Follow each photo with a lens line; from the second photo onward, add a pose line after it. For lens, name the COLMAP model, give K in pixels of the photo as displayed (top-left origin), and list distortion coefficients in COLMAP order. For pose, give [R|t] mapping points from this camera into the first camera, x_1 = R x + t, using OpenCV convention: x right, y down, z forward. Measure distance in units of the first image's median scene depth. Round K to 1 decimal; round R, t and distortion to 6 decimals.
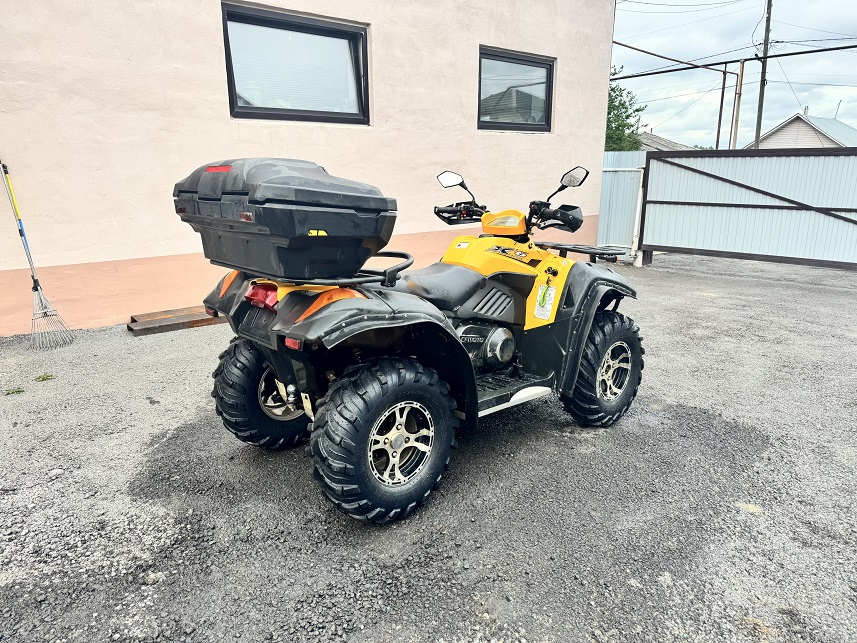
lens RADIAL K [[603.8, 0, 427.5], [0, 603.8, 318.8], [0, 0, 1]] dist [0.017032, -0.014705]
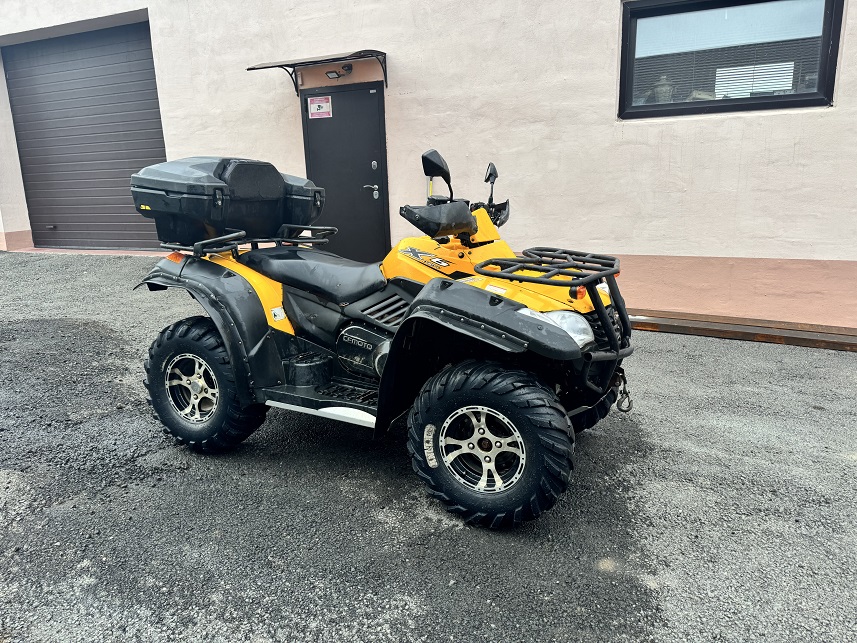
lens RADIAL K [[603.8, 0, 426.3], [0, 603.8, 323.9], [0, 0, 1]] dist [0.017032, -0.014705]
pose [[0.386076, 0.194170, -0.901800, 0.865669], [-0.210918, 0.970280, 0.118617, -0.115038], [0.898031, 0.144411, 0.415555, 0.648243]]
